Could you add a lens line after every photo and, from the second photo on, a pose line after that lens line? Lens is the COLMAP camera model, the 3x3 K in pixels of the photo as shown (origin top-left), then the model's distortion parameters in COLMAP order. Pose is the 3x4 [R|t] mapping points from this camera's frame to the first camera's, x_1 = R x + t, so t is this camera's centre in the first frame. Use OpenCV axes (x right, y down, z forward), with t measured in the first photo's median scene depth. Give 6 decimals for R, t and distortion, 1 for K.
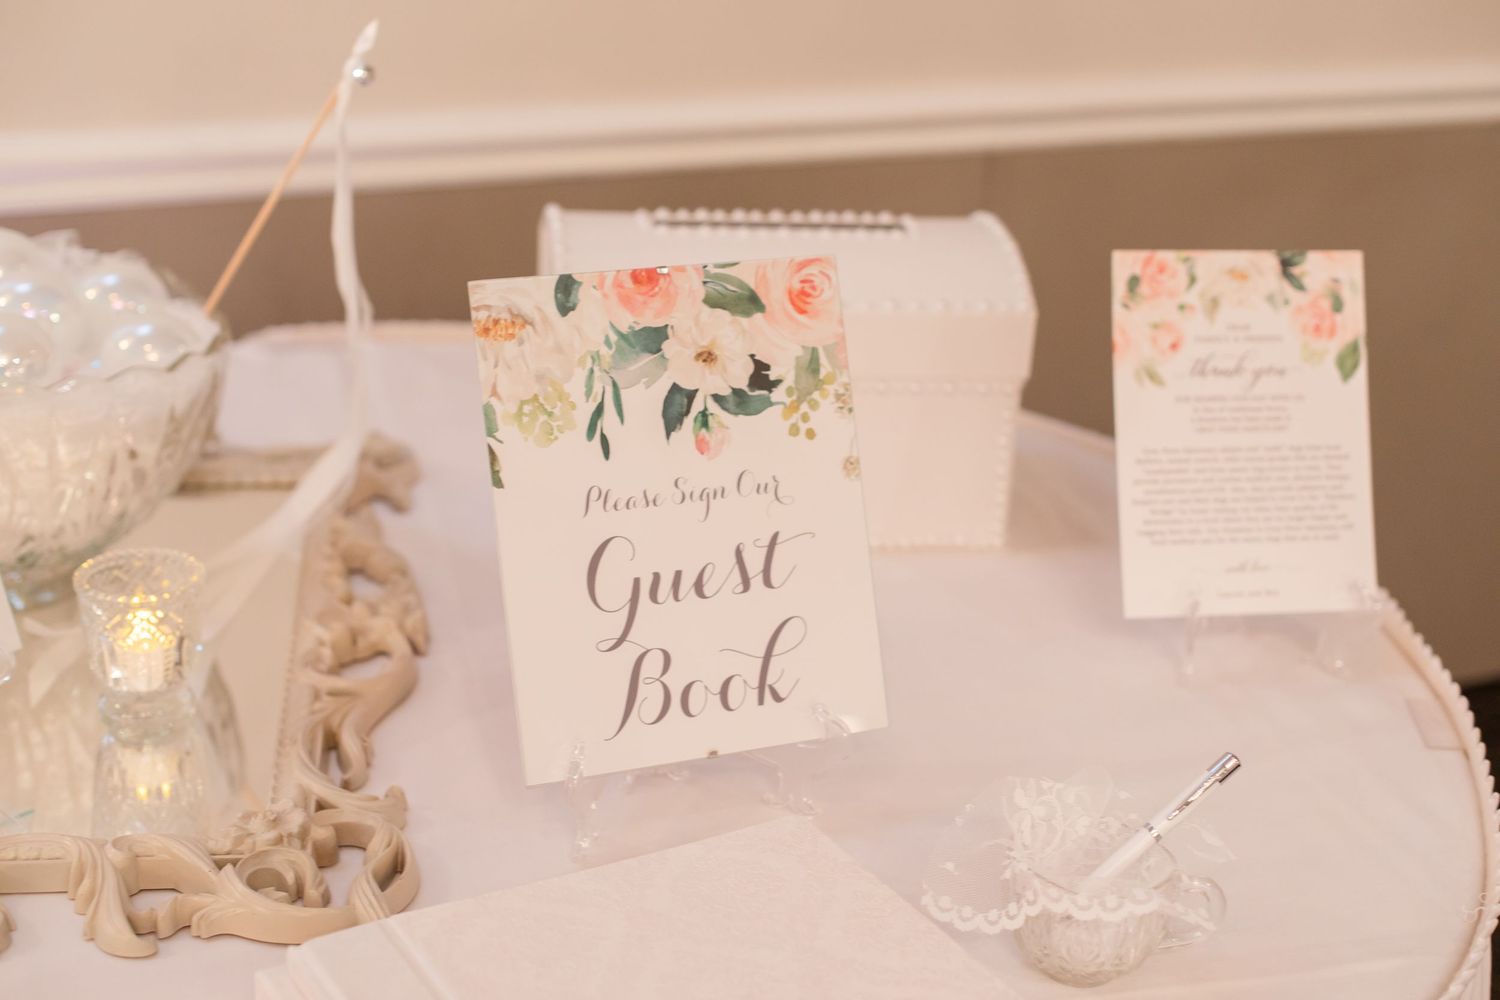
lens RADIAL K [[2230.5, 0, 756.1], [0, 2230.5, 489.2], [0, 0, 1]] dist [-0.025429, 0.000000]
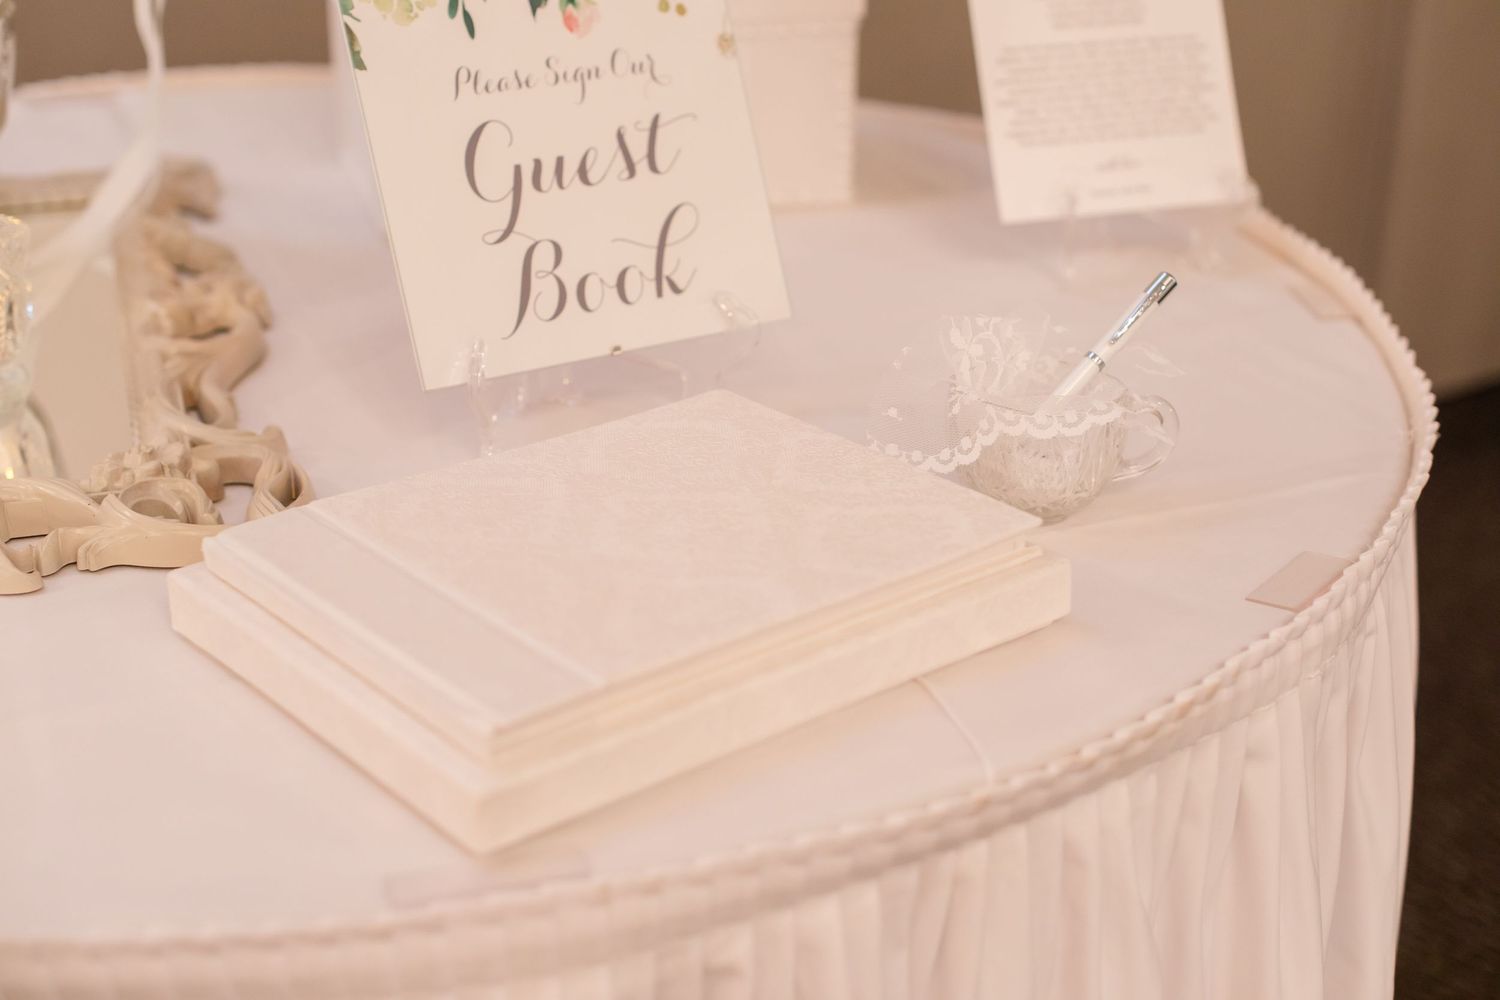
lens RADIAL K [[2230.5, 0, 753.9], [0, 2230.5, 514.4], [0, 0, 1]] dist [-0.025429, 0.000000]
pose [[0.986520, -0.102292, 0.127731, -0.088768], [0.097673, 0.994335, 0.041937, 0.153483], [-0.131297, -0.028895, 0.990922, 0.063846]]
